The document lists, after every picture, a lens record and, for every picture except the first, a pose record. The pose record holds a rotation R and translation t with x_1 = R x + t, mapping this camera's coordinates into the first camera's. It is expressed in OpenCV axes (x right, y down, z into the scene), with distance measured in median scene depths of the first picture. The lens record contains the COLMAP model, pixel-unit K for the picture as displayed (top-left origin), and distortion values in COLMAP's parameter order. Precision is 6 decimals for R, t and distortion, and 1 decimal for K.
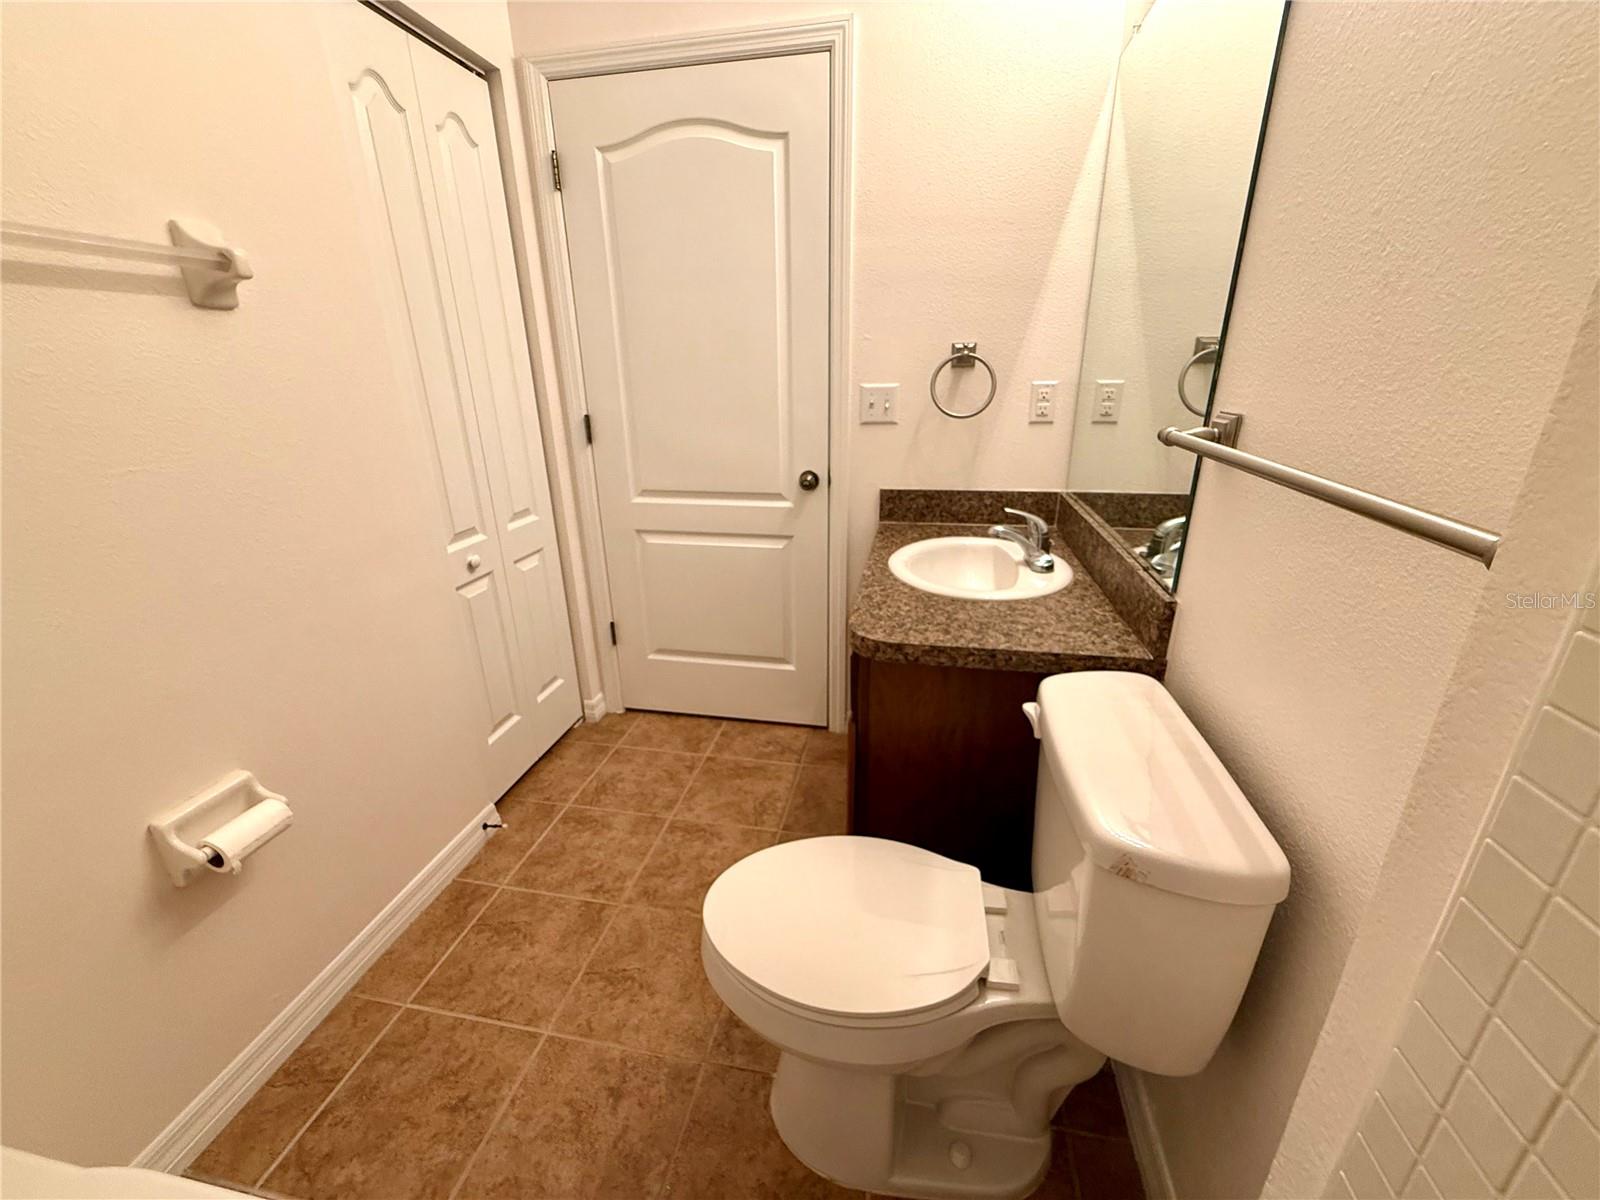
lens RADIAL K [[646.4, 0, 800.0], [0, 646.4, 600.0], [0, 0, 1]] dist [-0.001273, -0.000167]
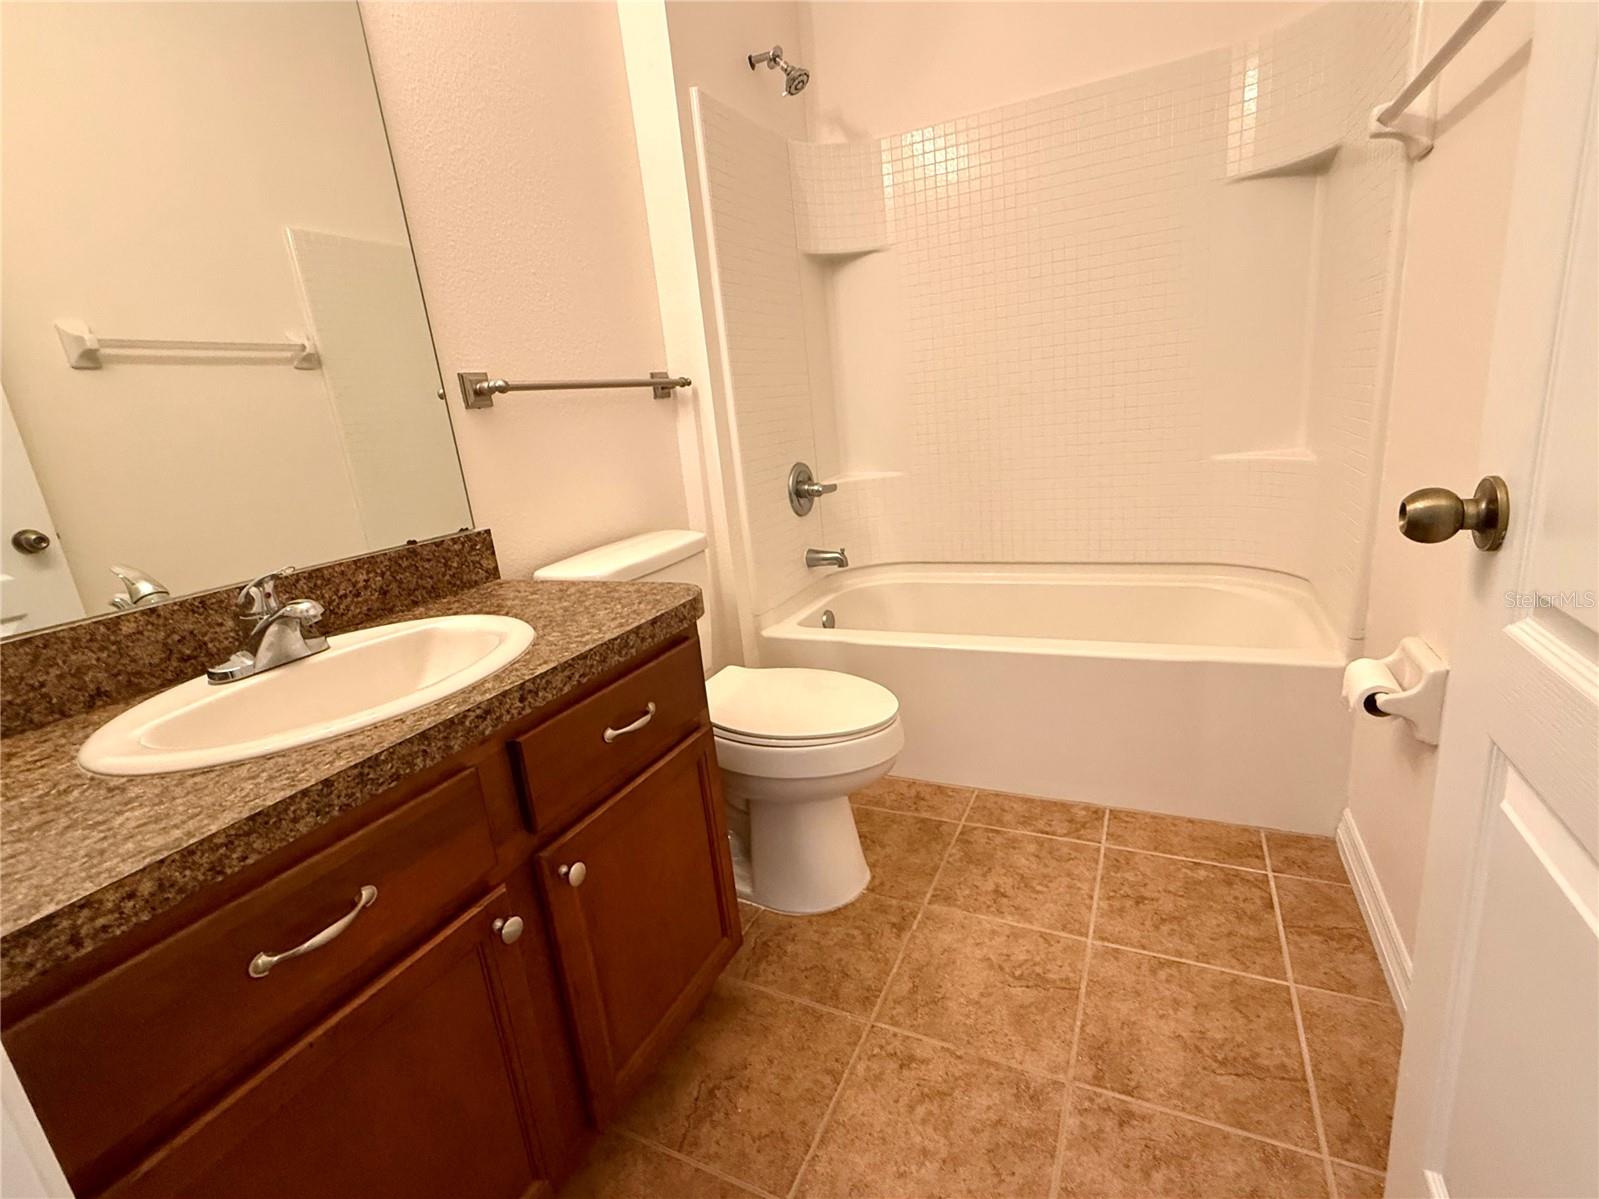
lens RADIAL K [[646.0, 0, 799.5], [0, 646.0, 599.5], [0, 0, 1]] dist [-0.001273, -0.000167]
pose [[-0.956568, 0.045207, 0.287984, -0.257703], [0.211752, 0.786720, 0.579856, -0.363361], [-0.200349, 0.615652, -0.762124, 1.409263]]
